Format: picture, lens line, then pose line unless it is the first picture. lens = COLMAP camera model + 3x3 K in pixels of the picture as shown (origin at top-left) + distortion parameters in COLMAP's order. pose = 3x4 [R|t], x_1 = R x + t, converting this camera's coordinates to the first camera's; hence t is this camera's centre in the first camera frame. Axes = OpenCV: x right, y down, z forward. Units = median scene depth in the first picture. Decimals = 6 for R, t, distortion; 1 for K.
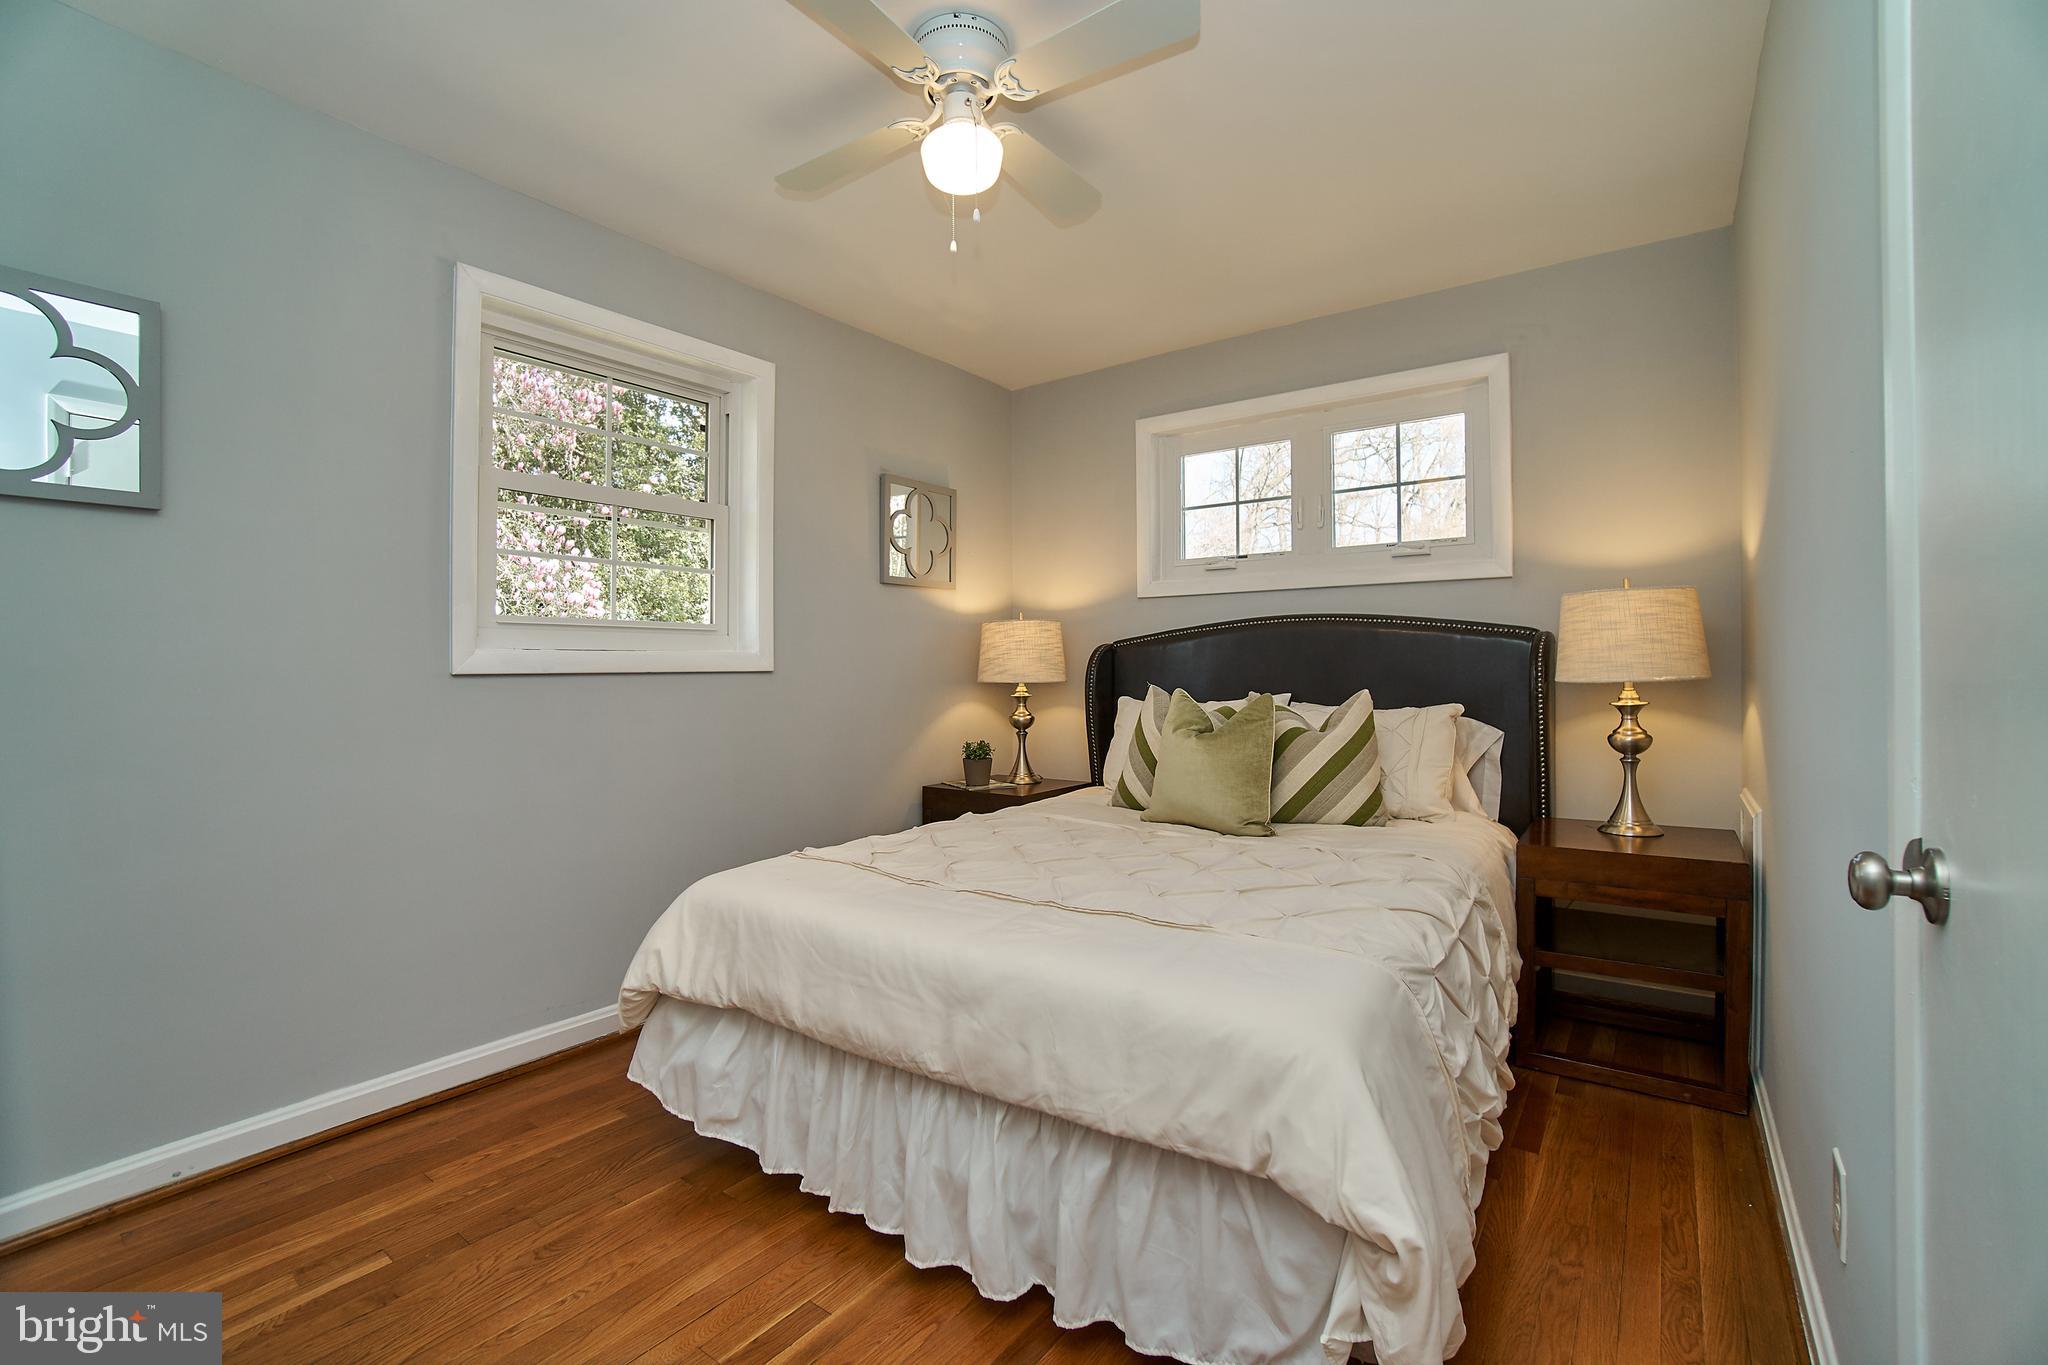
lens RADIAL K [[898.4, 0, 1042.3], [0, 898.4, 668.3], [0, 0, 1]] dist [-0.051736, 0.010468]
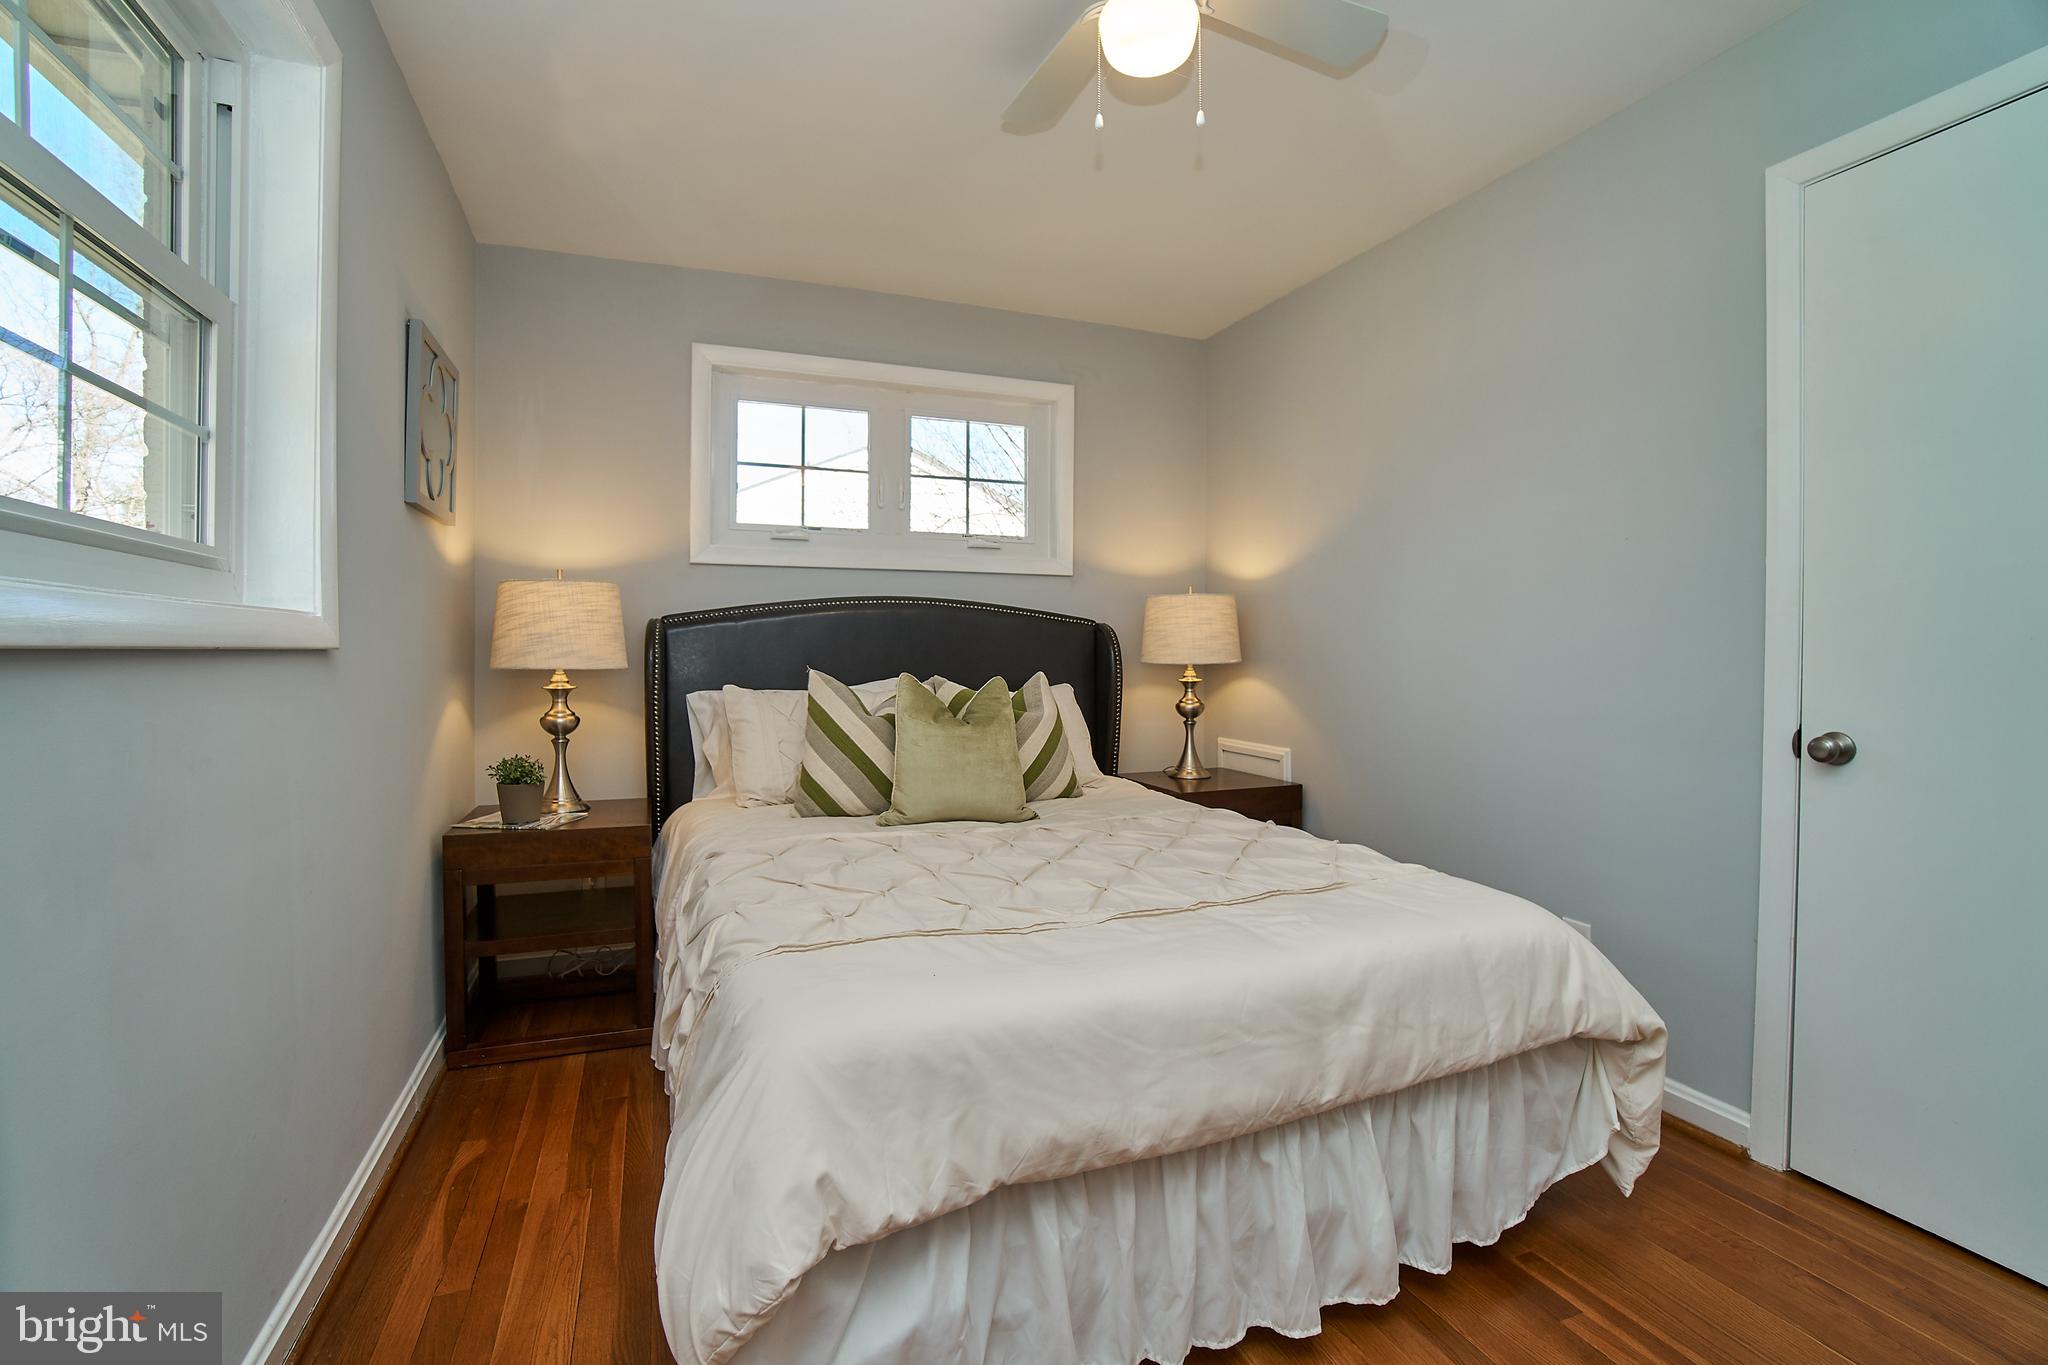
lens RADIAL K [[898.4, 0, 1034.4], [0, 898.4, 671.4], [0, 0, 1]] dist [-0.051736, 0.010468]
pose [[0.545910, -0.010949, 0.837772, -0.476577], [-0.005304, 0.999849, 0.016524, 0.004565], [-0.837827, -0.013464, 0.545769, 0.361797]]
